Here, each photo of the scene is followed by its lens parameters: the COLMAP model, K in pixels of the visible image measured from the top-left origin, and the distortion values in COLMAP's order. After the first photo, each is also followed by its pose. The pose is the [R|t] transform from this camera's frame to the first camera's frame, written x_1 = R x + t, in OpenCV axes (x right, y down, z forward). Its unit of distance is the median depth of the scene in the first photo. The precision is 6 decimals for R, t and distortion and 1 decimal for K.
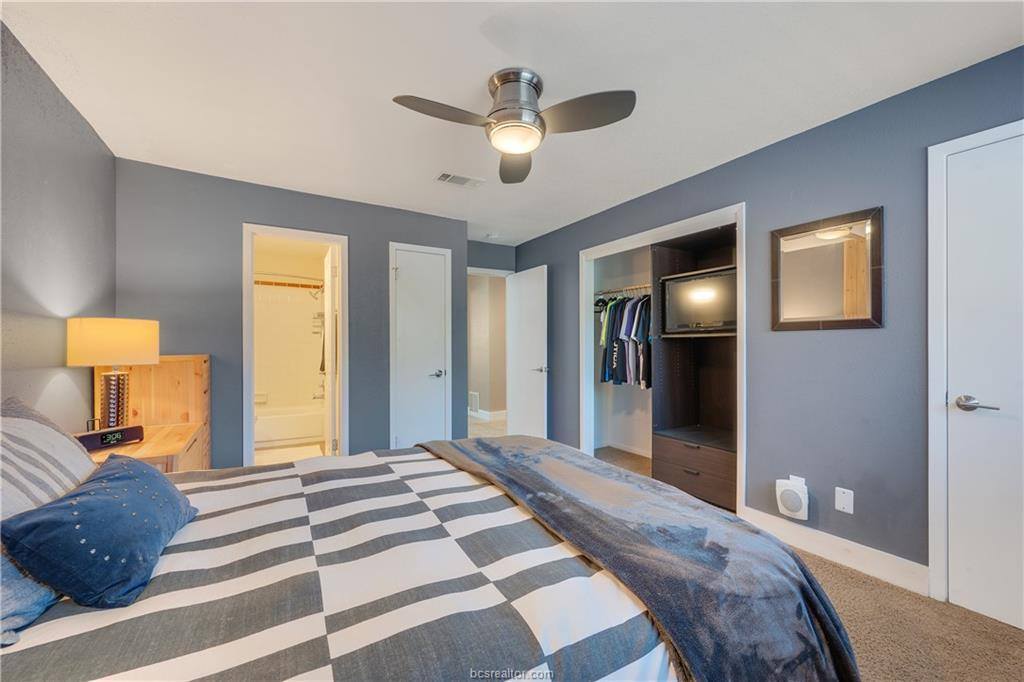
lens RADIAL K [[406.3, 0, 509.4], [0, 406.3, 344.6], [0, 0, 1]] dist [-0.000535, 0.000122]
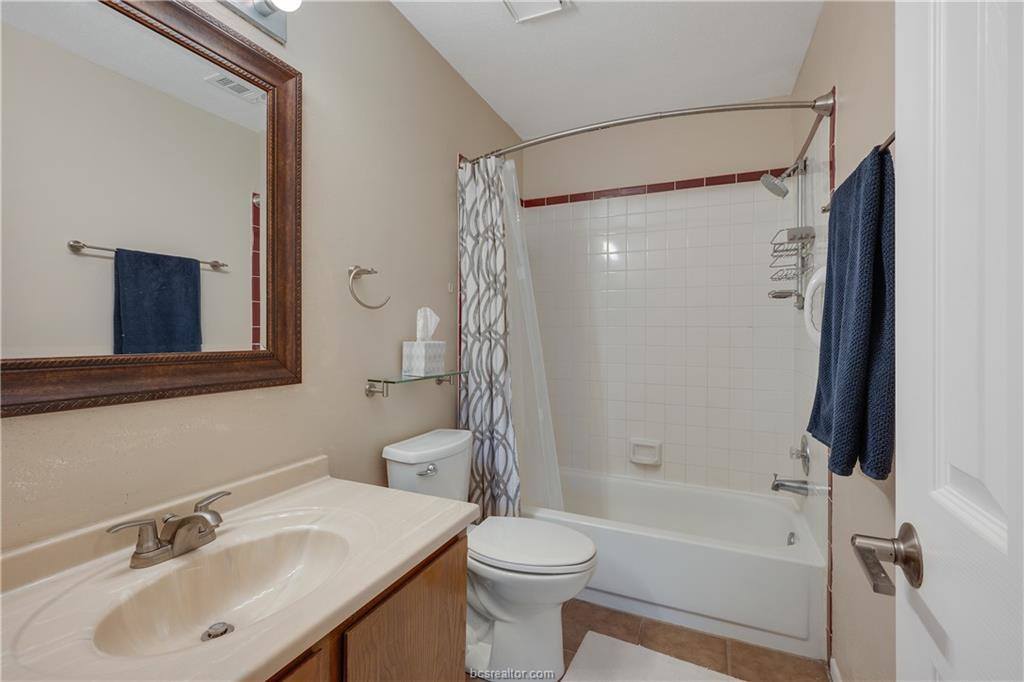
lens RADIAL K [[459.7, 0, 511.8], [0, 459.7, 341.9], [0, 0, 1]] dist [-0.000605, 0.000348]
pose [[0.571887, 0.009899, -0.820273, -0.291650], [0.003299, 0.999891, 0.014367, 0.004932], [0.820326, -0.010923, 0.571792, 0.597645]]
